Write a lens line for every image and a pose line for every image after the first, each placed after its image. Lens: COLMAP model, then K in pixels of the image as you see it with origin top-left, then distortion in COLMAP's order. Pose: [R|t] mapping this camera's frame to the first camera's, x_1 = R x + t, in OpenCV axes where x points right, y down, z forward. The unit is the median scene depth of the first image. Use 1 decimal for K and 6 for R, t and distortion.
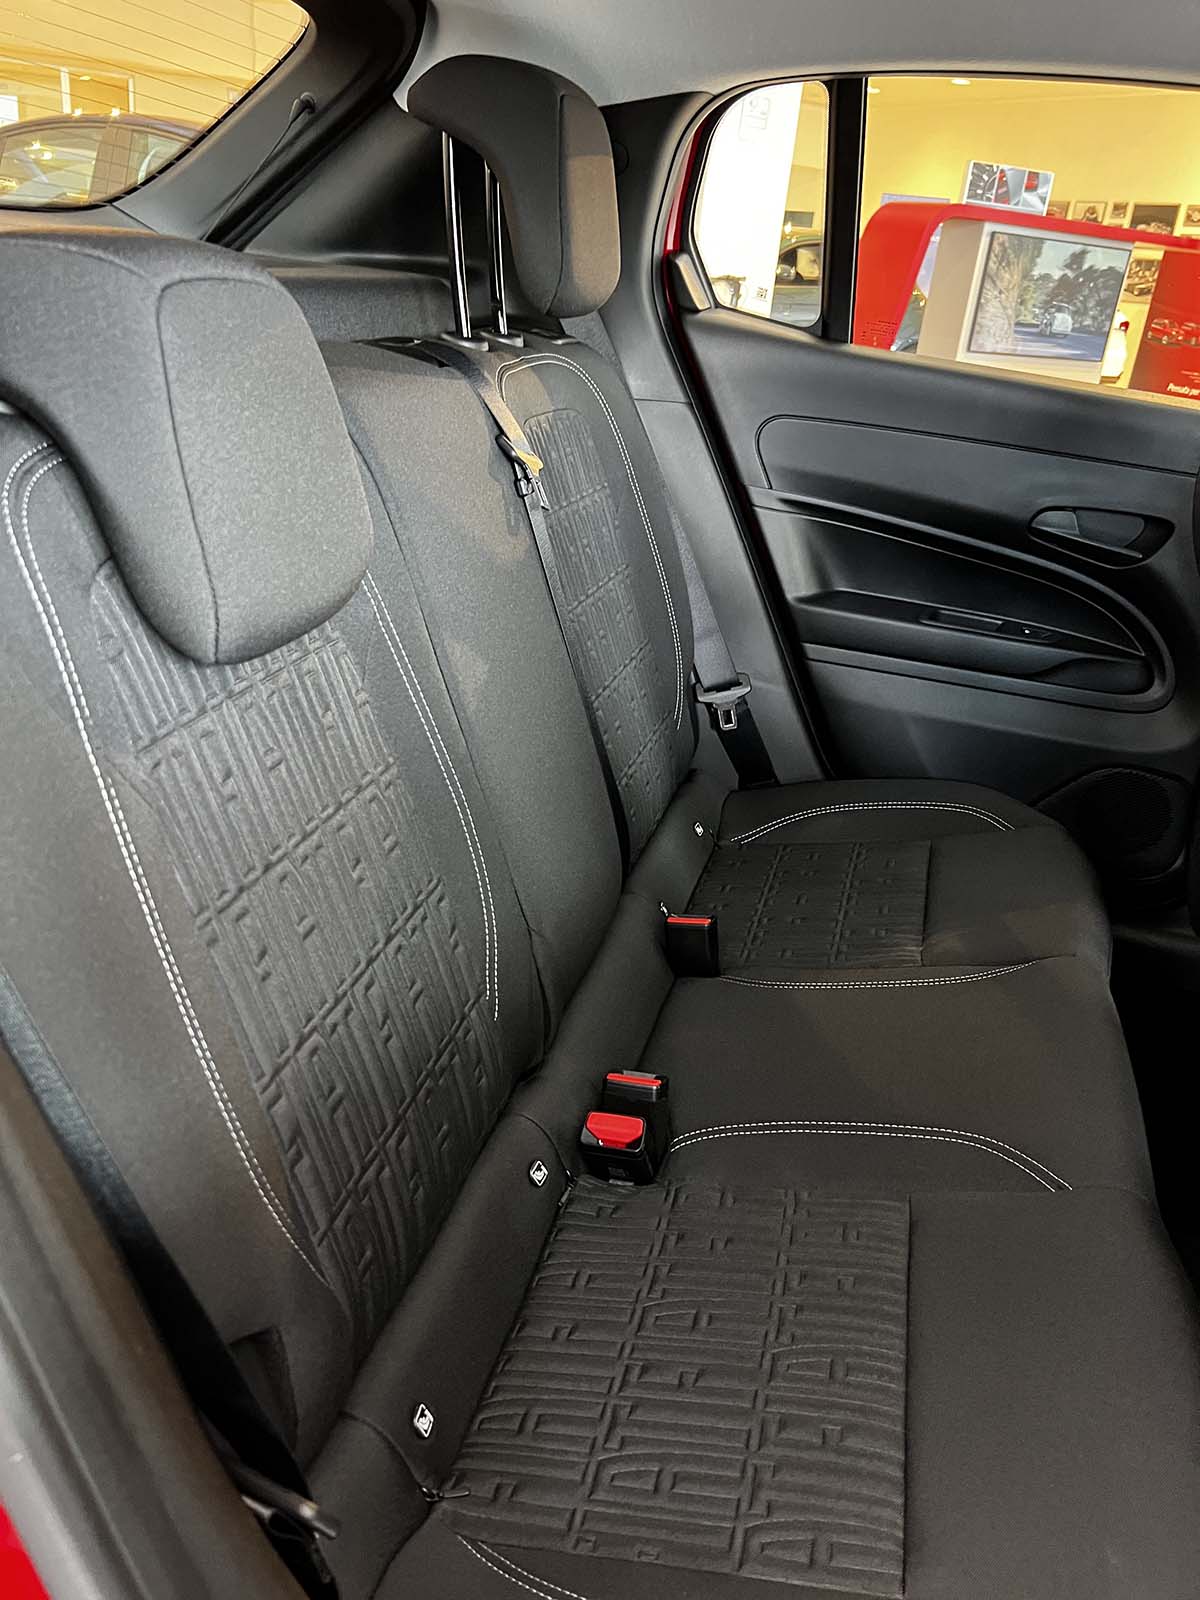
lens RADIAL K [[1239.3, 0, 600.0], [0, 1239.3, 800.0], [0, 0, 1]] dist [0.069690, -0.087835]
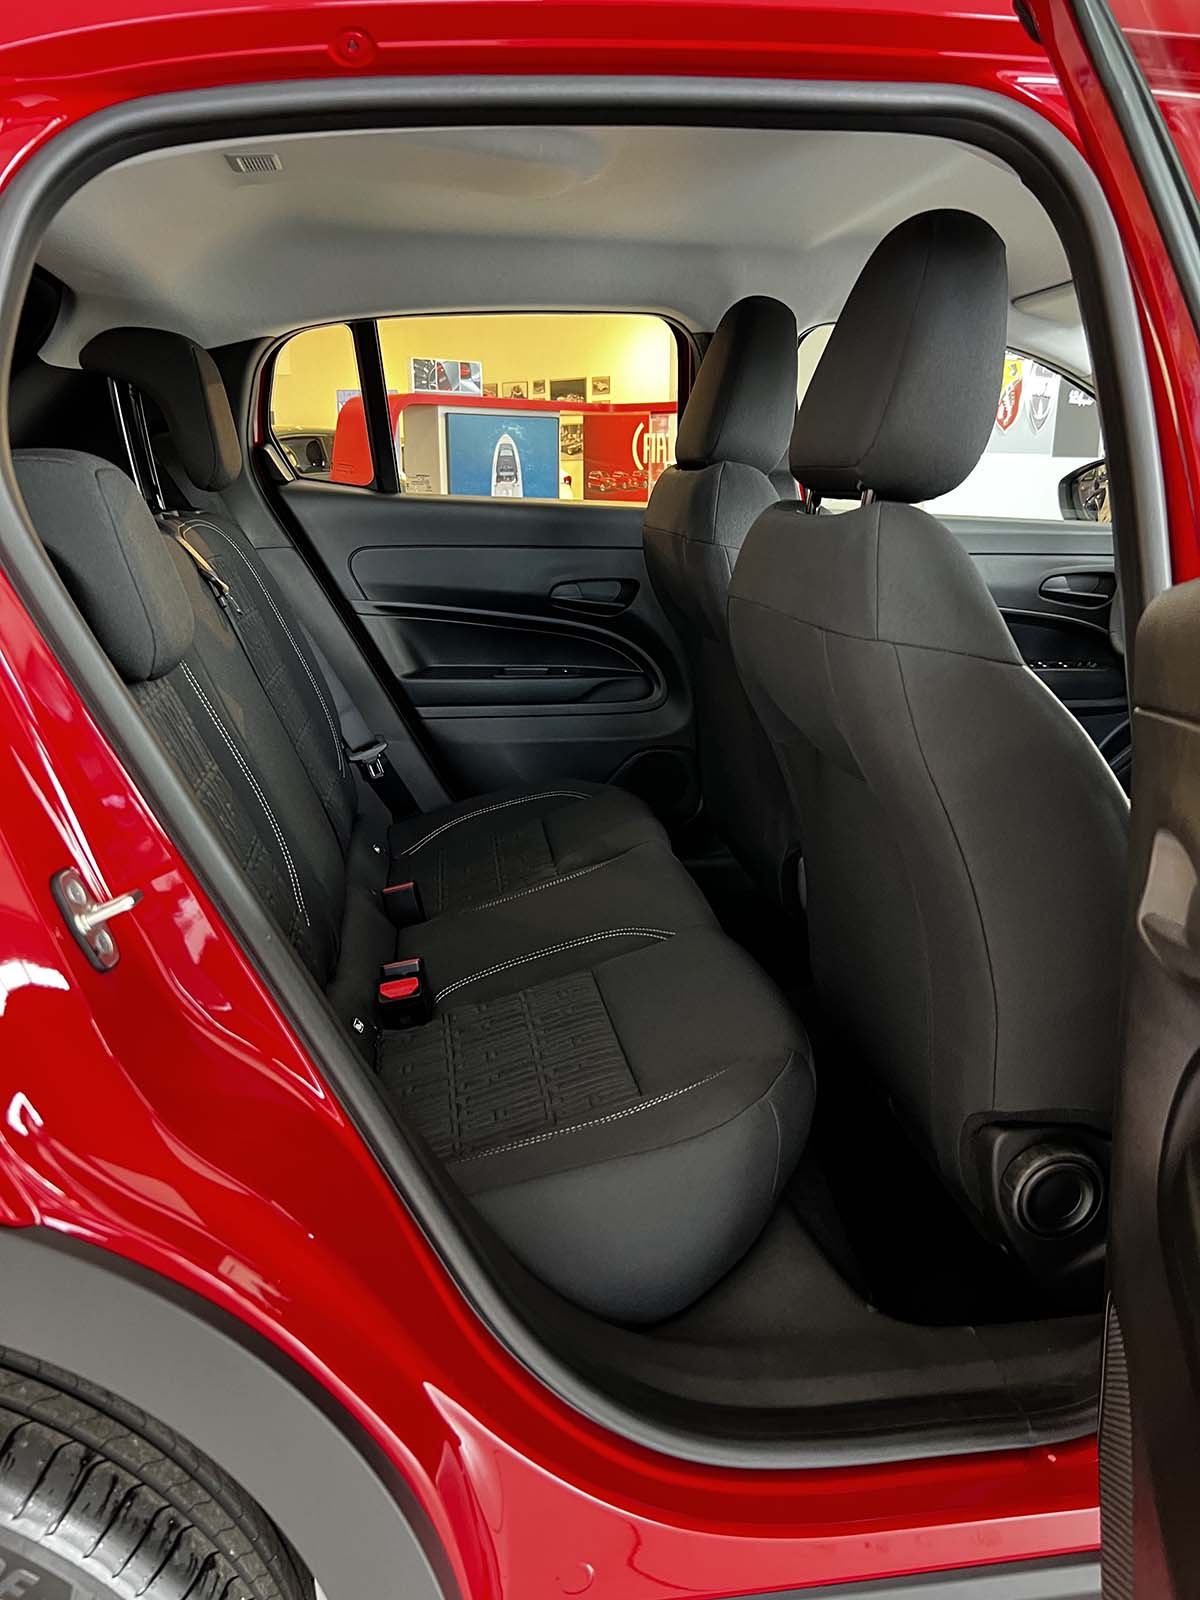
lens RADIAL K [[1239.3, 0, 600.0], [0, 1239.3, 800.0], [0, 0, 1]] dist [0.069690, -0.087835]
pose [[0.914913, -0.204225, 0.348177, -0.144872], [0.248649, 0.964627, -0.087573, 0.140583], [-0.317976, 0.166696, 0.933329, -0.307795]]
